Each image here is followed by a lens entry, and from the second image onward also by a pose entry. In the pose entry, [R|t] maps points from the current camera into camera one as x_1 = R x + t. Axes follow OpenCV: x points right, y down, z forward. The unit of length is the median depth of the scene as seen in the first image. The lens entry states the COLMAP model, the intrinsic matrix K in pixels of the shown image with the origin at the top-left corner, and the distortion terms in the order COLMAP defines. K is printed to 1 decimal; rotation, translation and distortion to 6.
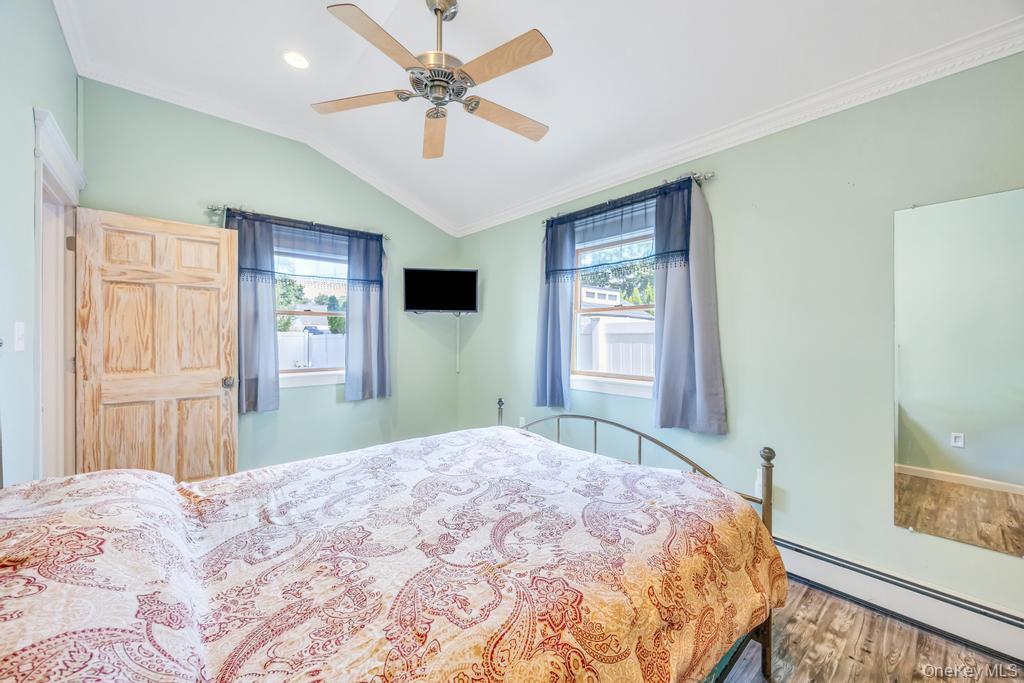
lens RADIAL K [[392.2, 0, 515.2], [0, 392.2, 343.6], [0, 0, 1]] dist [-0.003633, -0.000229]
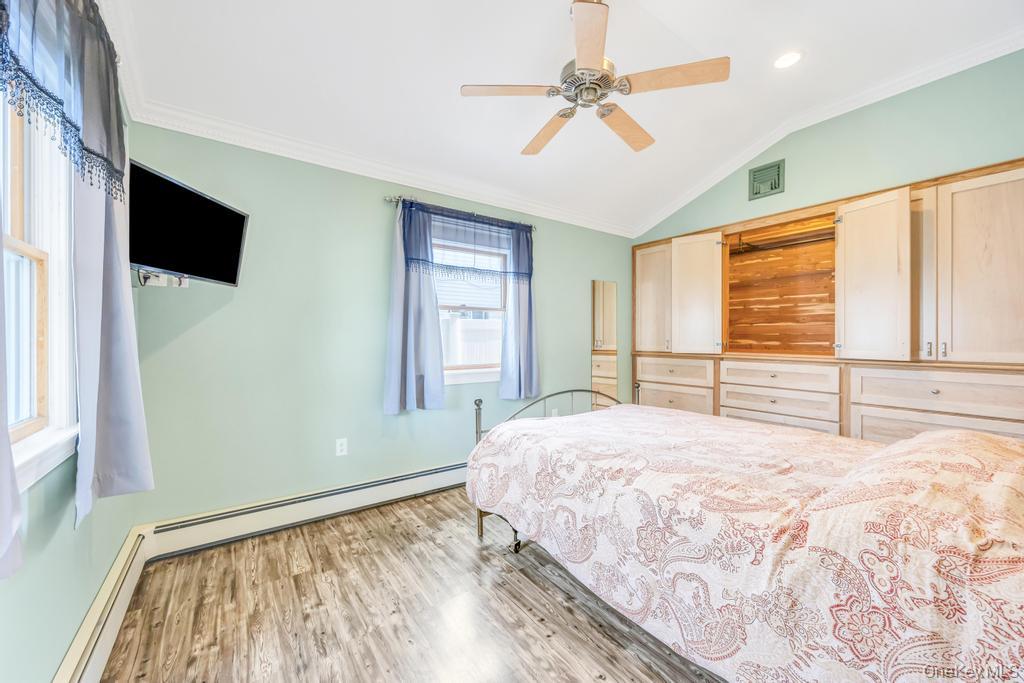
lens RADIAL K [[393.8, 0, 511.7], [0, 393.8, 336.8], [0, 0, 1]] dist [-0.001685, -0.000047]
pose [[0.109786, 0.003027, 0.993951, -0.883785], [0.012731, 0.999909, -0.004451, 0.003043], [-0.993874, 0.013143, 0.109738, 0.765427]]
